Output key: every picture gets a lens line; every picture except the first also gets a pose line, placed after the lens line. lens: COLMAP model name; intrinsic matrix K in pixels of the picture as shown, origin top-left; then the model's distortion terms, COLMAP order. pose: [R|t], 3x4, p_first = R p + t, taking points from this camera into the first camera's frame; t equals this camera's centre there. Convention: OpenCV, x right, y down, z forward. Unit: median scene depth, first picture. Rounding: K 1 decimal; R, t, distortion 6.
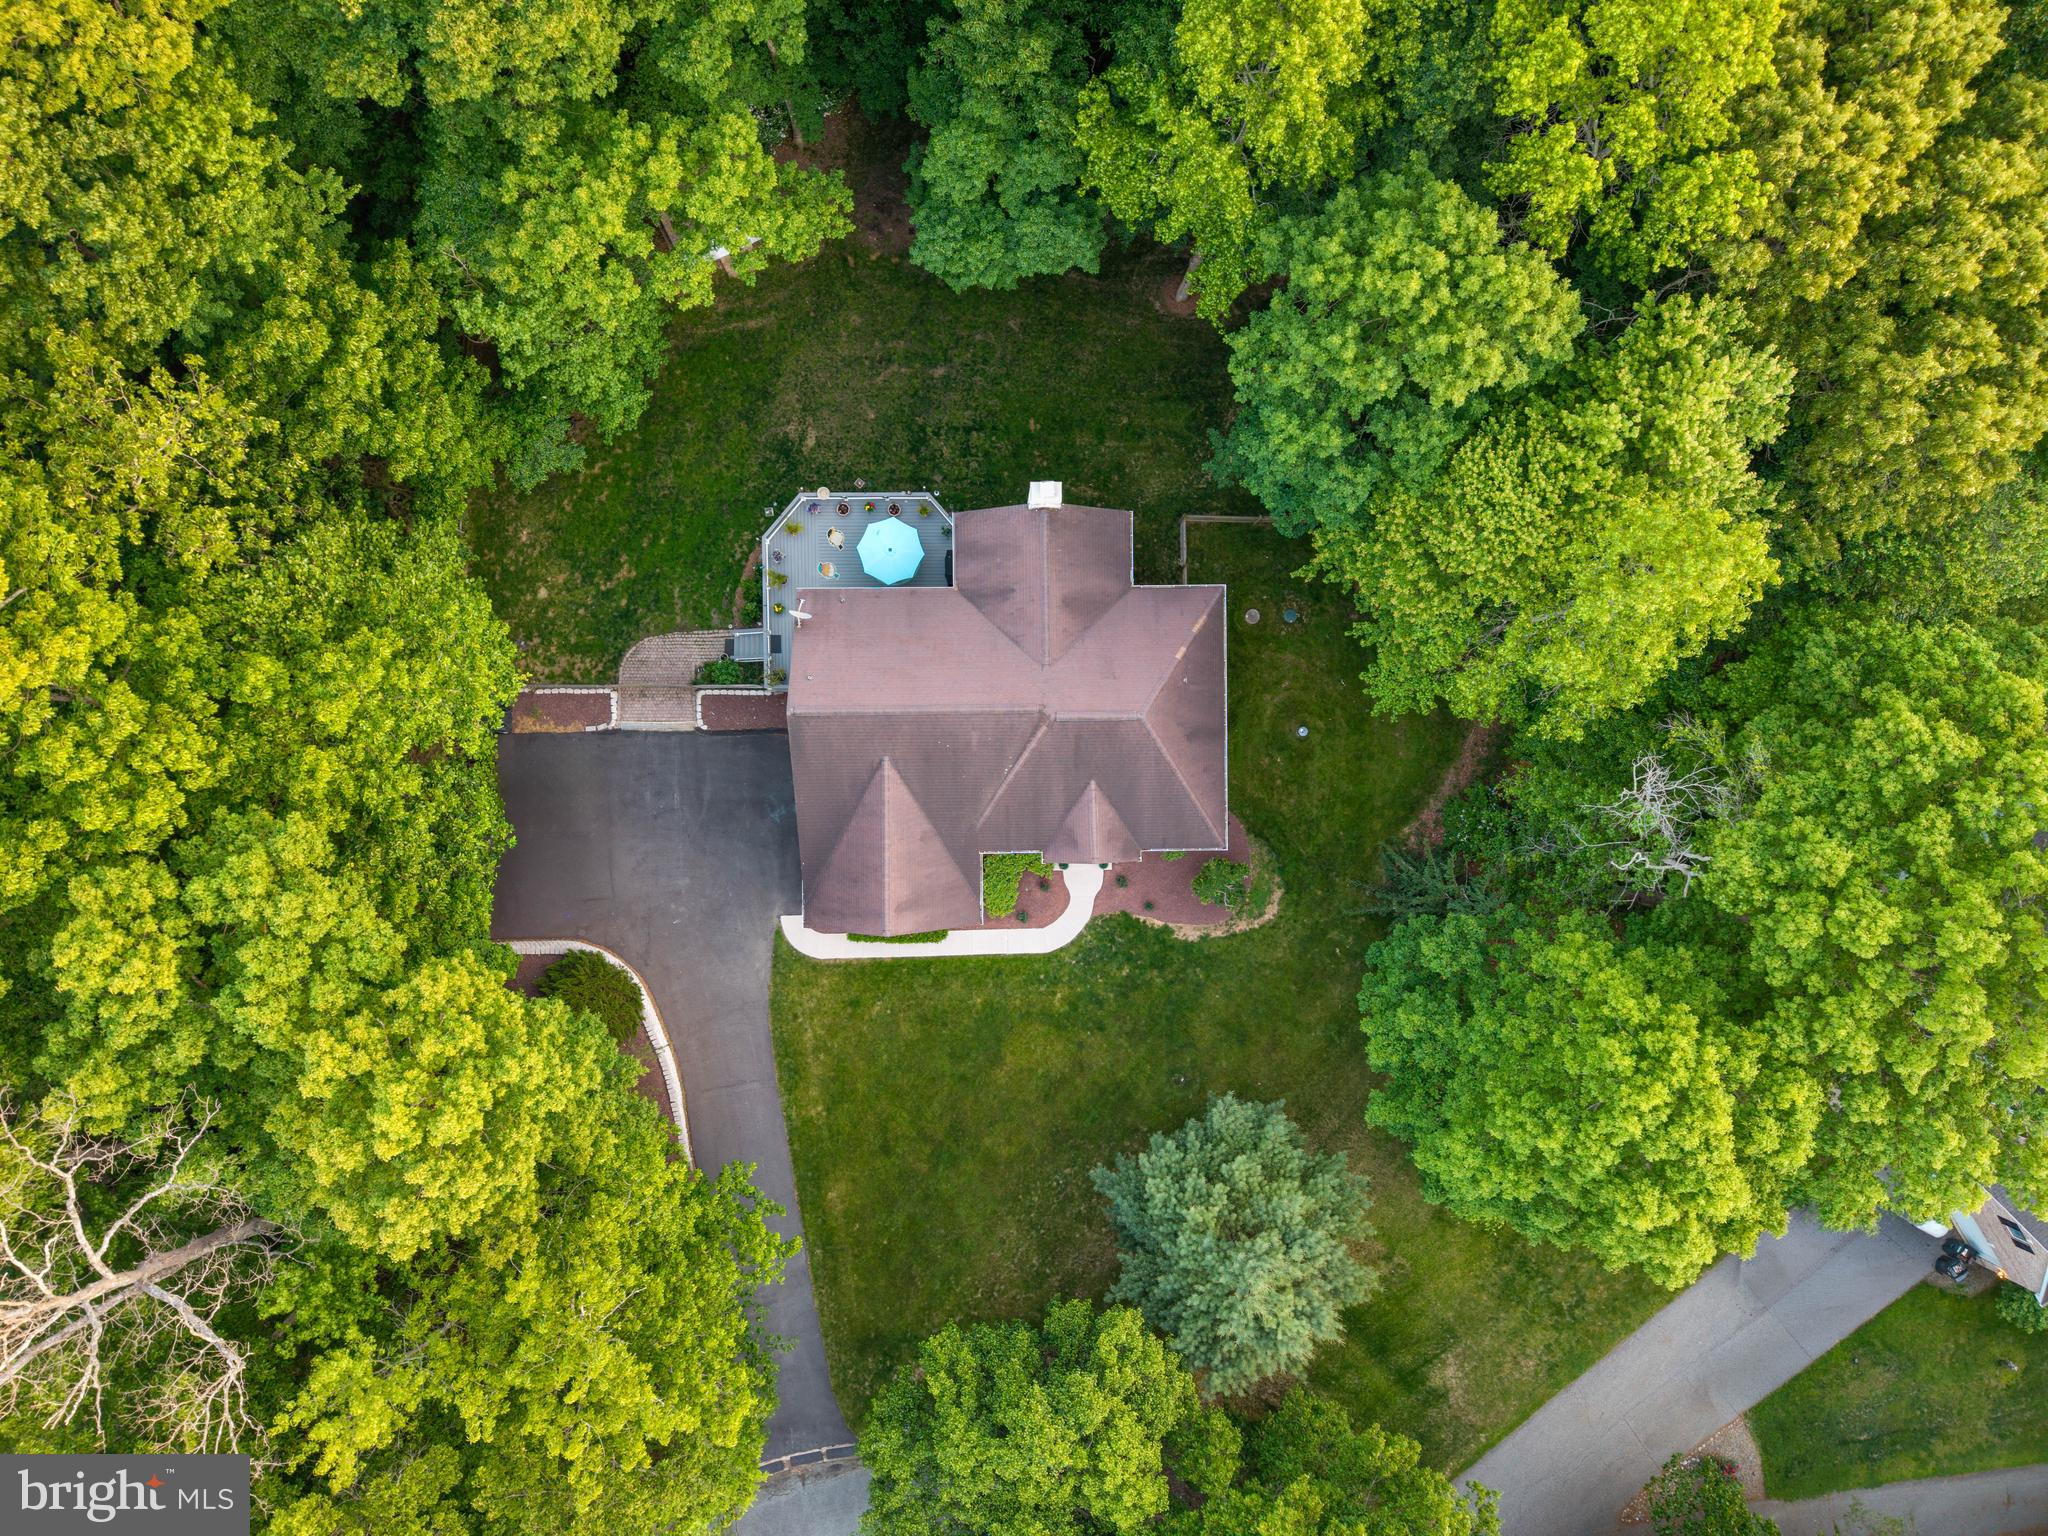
lens RADIAL K [[1362.8, 0, 1024.2], [0, 1362.8, 774.3], [0, 0, 1]] dist [0.006097, 0.001372]
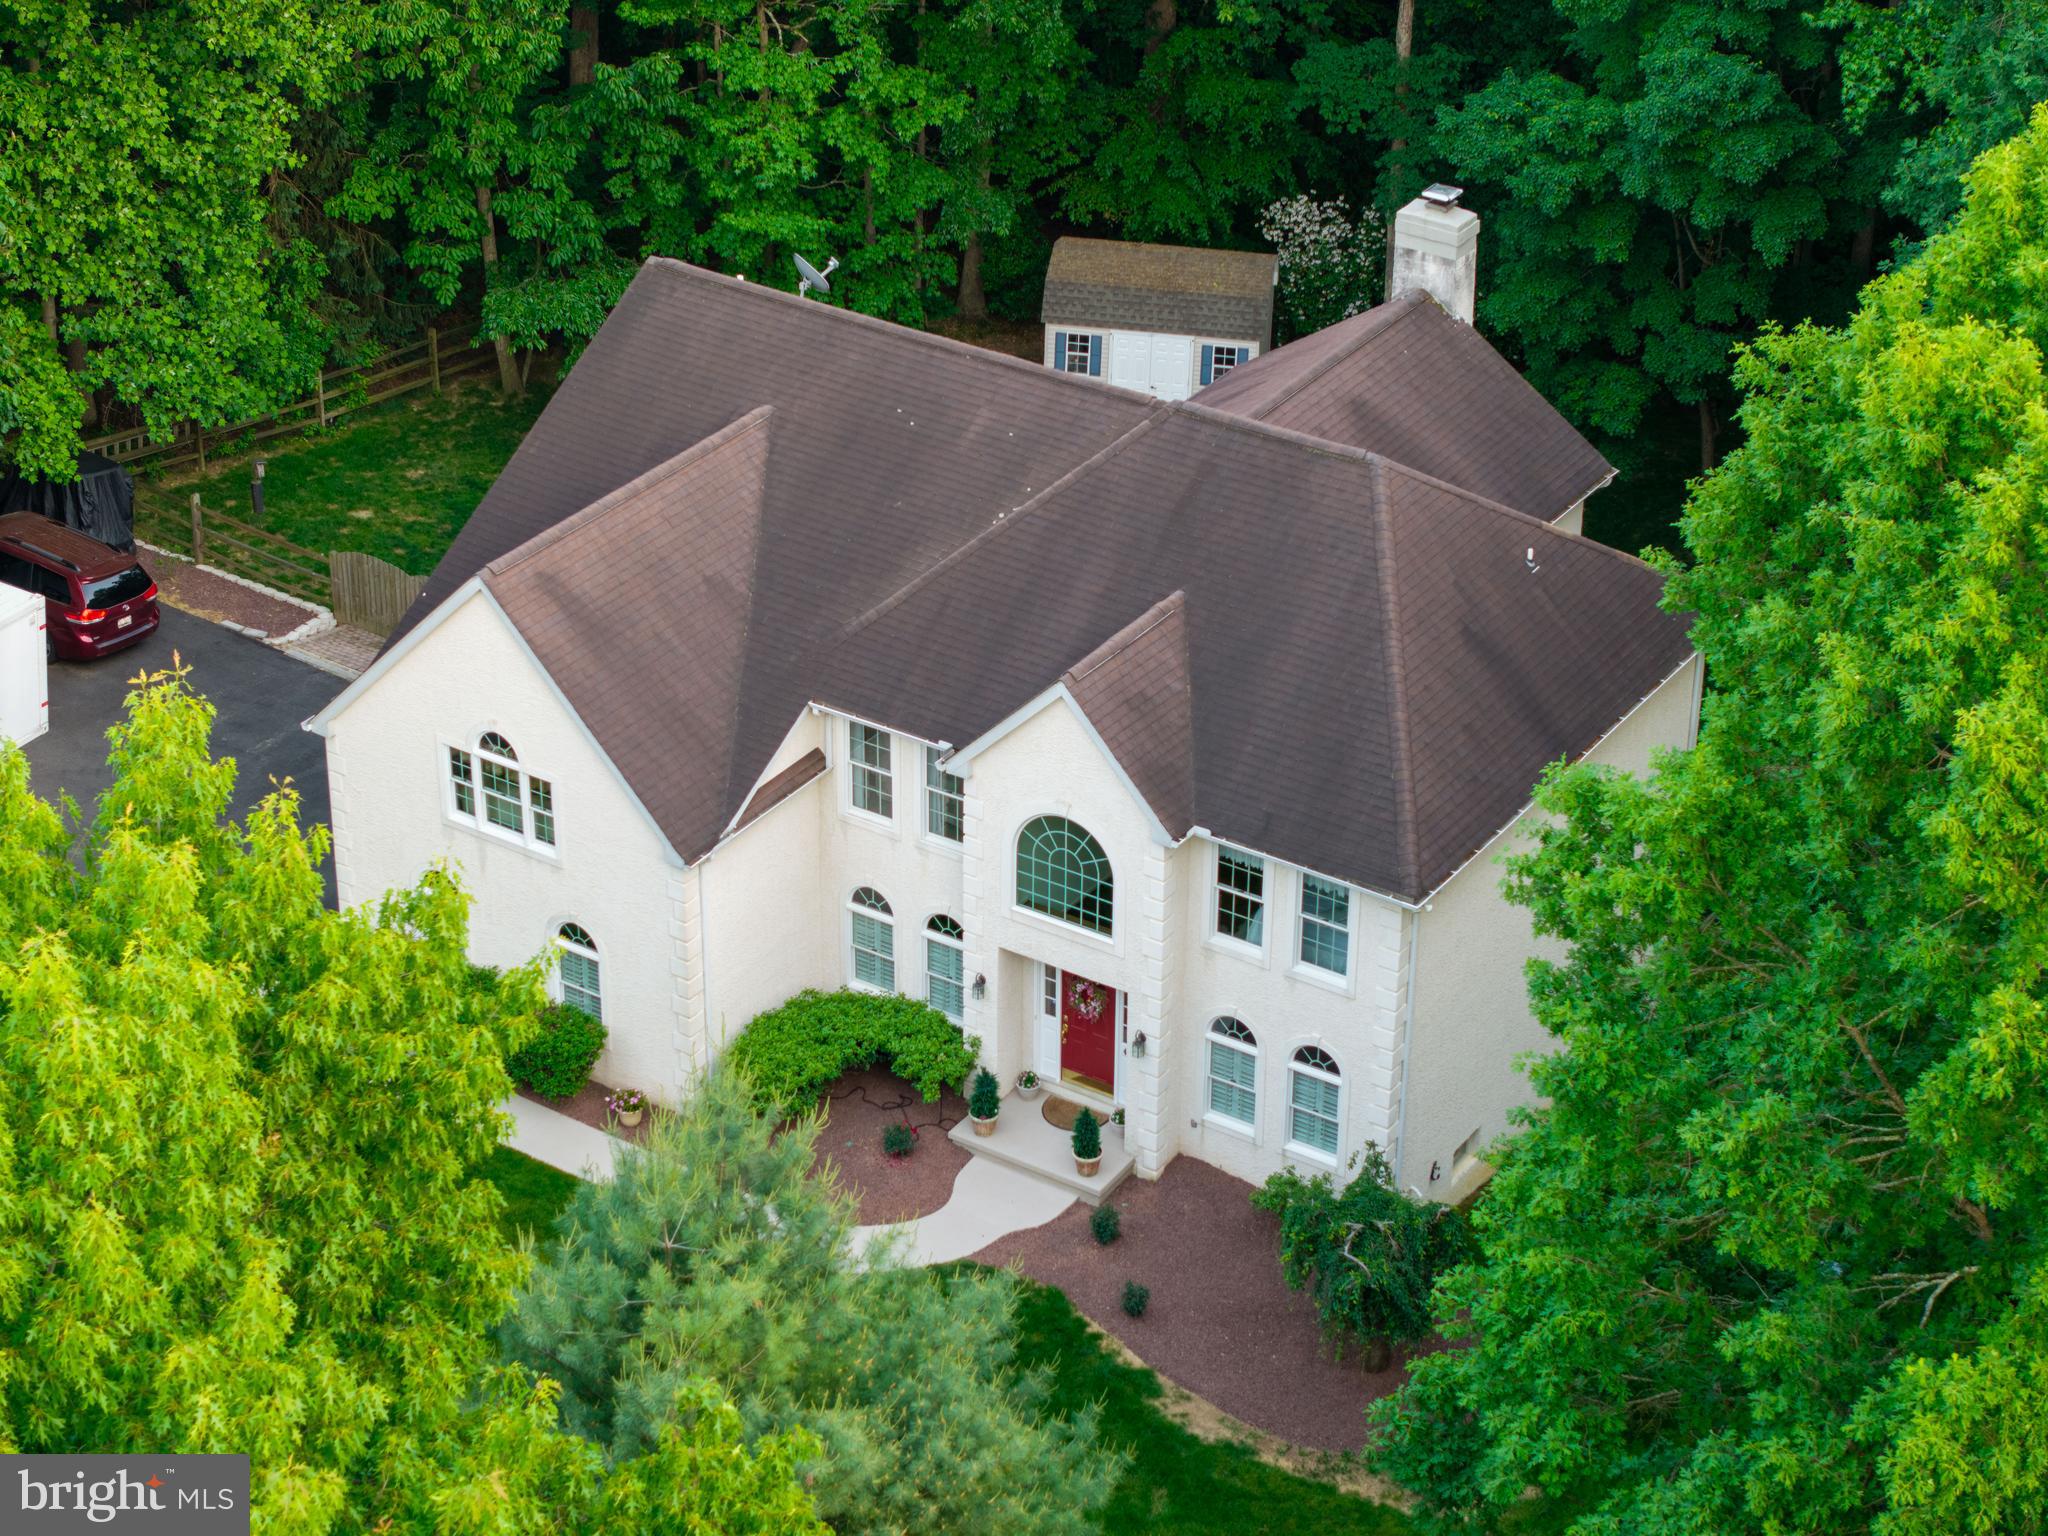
lens RADIAL K [[4146.9, 0, 1024.0], [0, 4146.9, 768.0], [0, 0, 1]] dist [-0.504397, 2.564886]
pose [[0.826301, 0.256051, -0.501662, 0.512102], [-0.562838, 0.408564, -0.718532, 0.738238], [0.020980, 0.876078, 0.481712, 0.448271]]
